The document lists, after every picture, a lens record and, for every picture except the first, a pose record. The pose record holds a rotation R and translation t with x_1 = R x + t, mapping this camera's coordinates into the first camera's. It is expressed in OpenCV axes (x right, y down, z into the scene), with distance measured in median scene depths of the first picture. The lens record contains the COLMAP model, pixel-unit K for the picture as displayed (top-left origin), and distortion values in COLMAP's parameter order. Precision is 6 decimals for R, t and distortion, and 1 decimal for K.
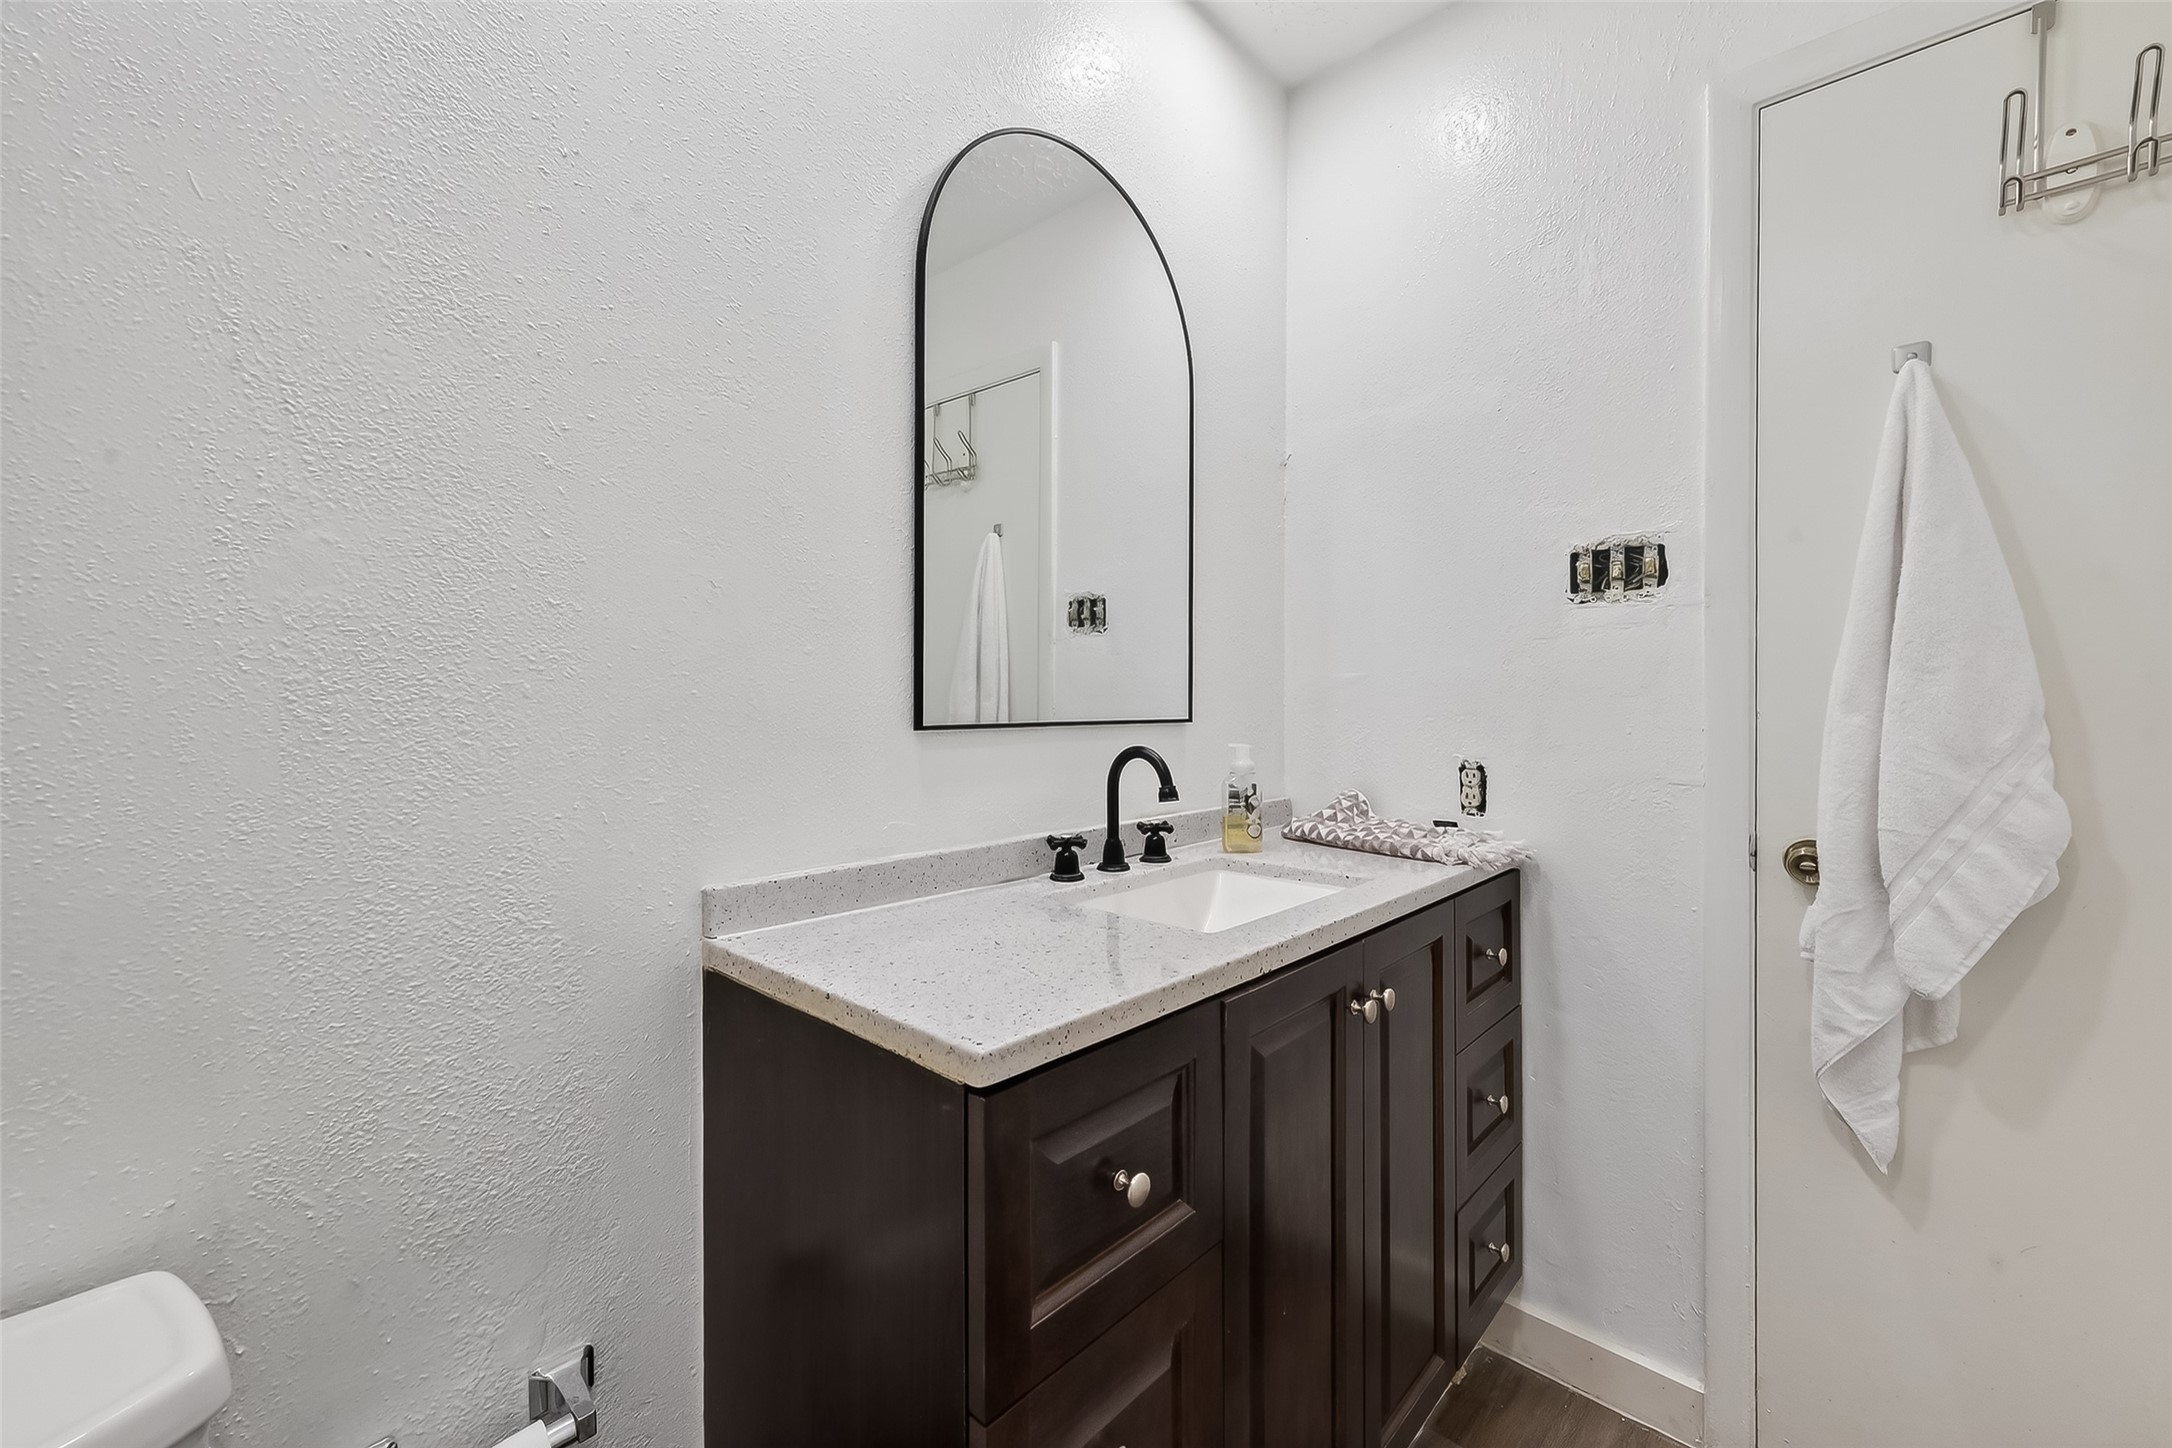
lens RADIAL K [[871.1, 0, 1100.4], [0, 871.1, 718.8], [0, 0, 1]] dist [-0.000340, 0.000196]
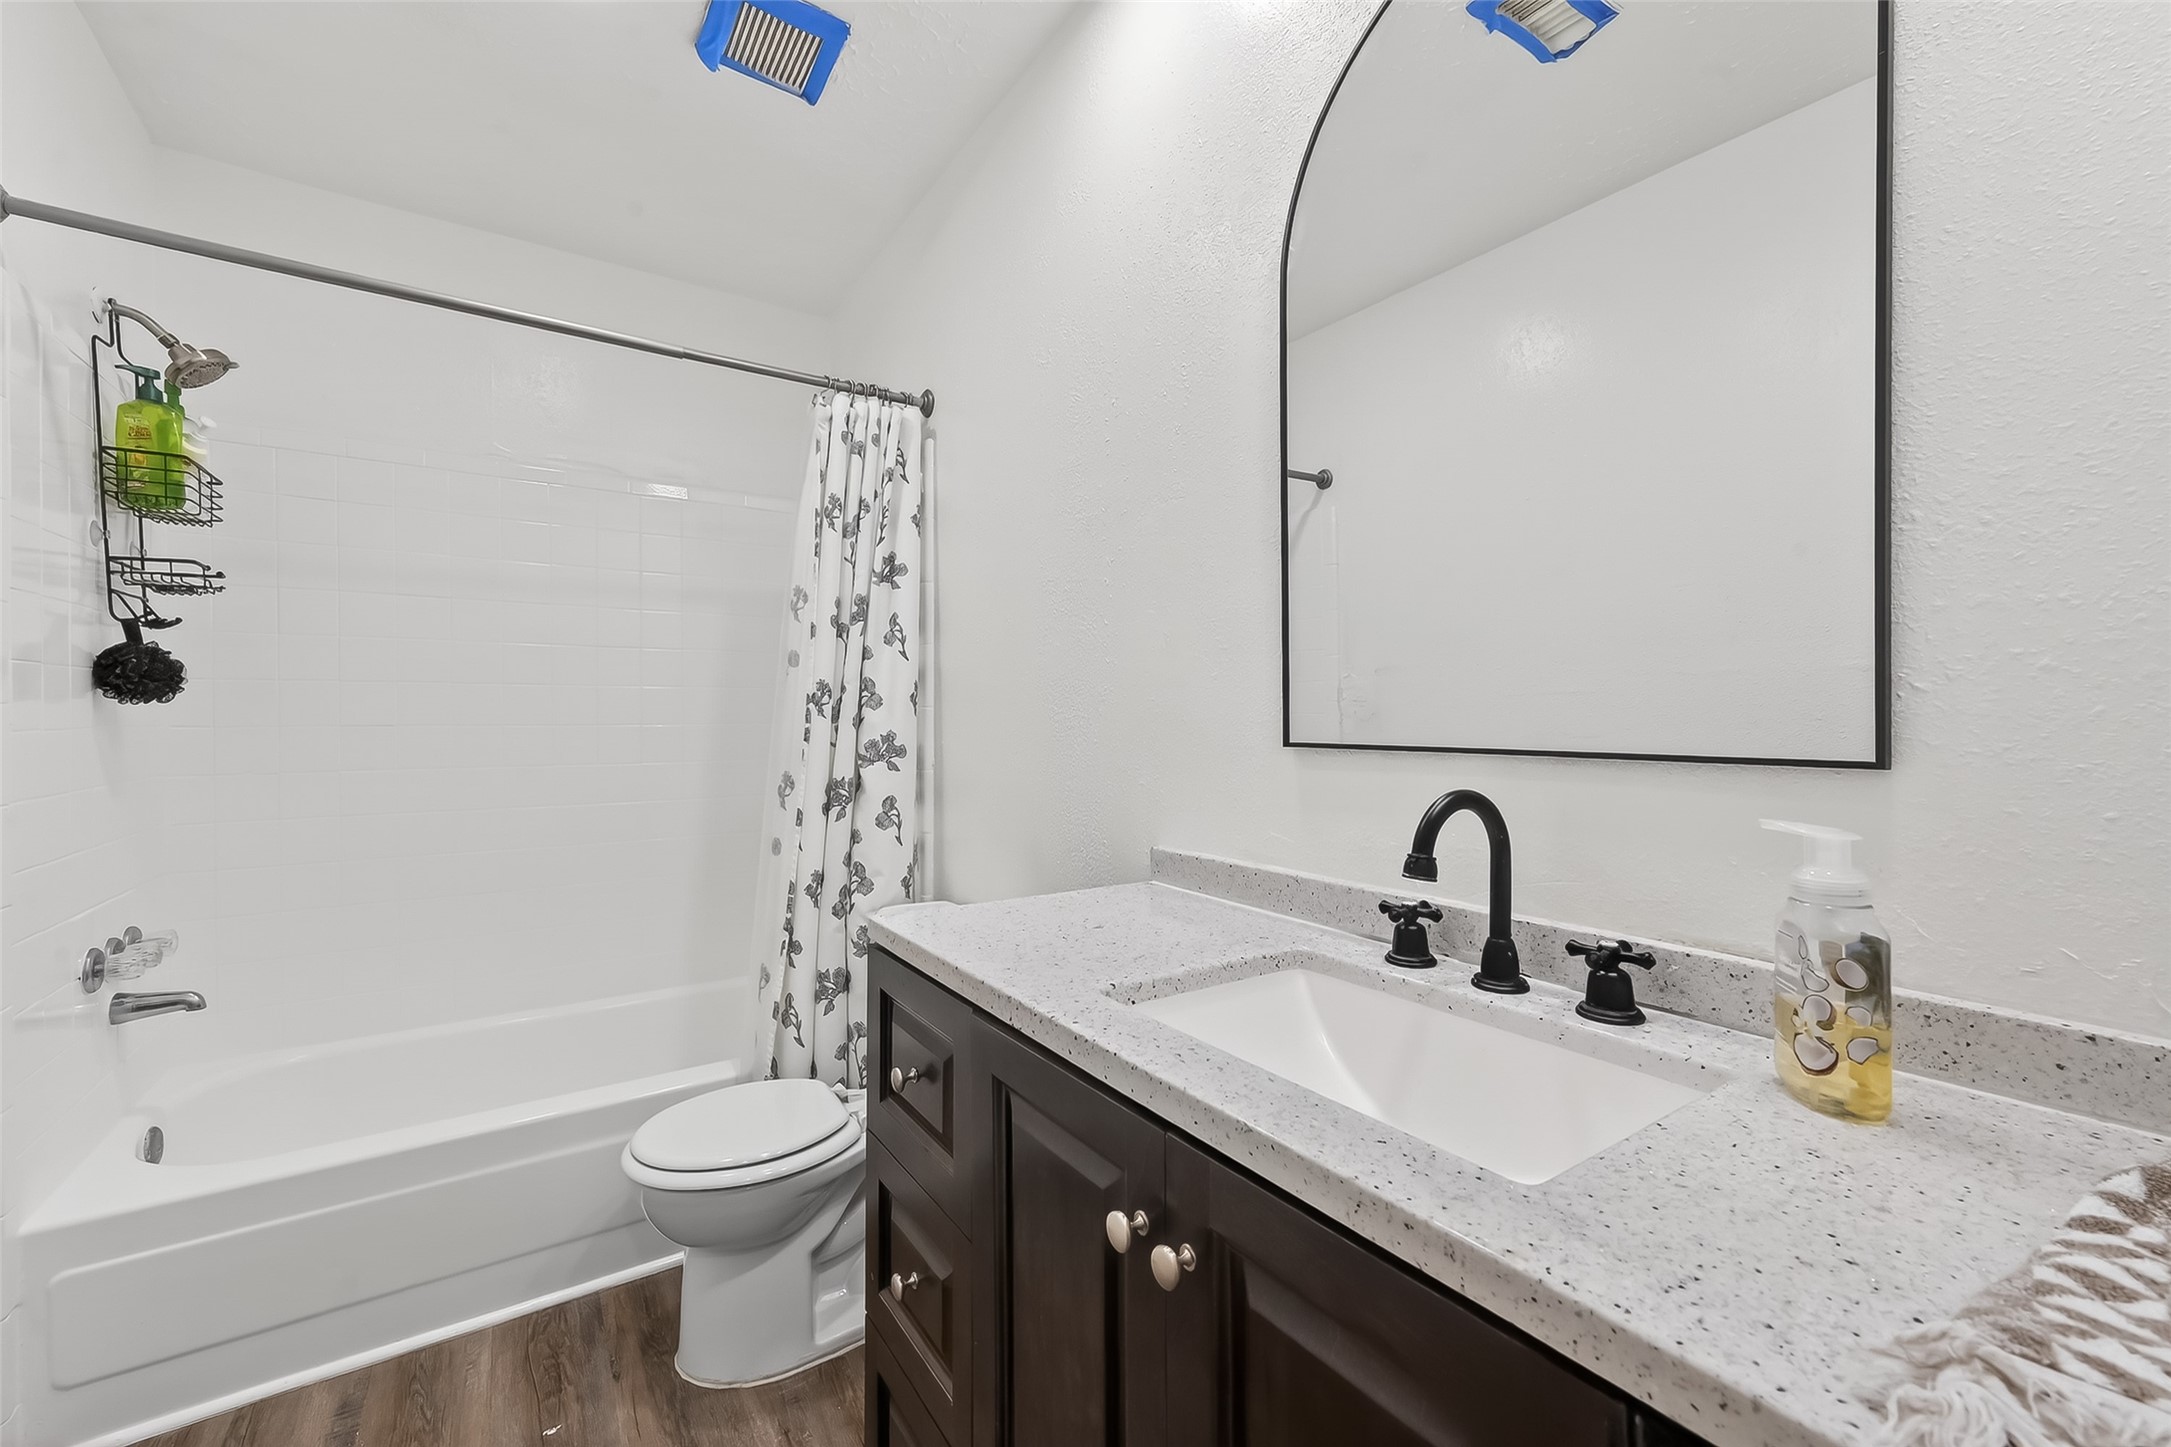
lens RADIAL K [[870.7, 0, 1099.2], [0, 870.7, 716.8], [0, 0, 1]] dist [-0.000340, 0.000196]
pose [[-0.218255, -0.004546, -0.975881, 0.721584], [-0.025451, 0.999676, 0.001036, -0.014677], [0.975560, 0.025064, -0.218300, 0.894411]]
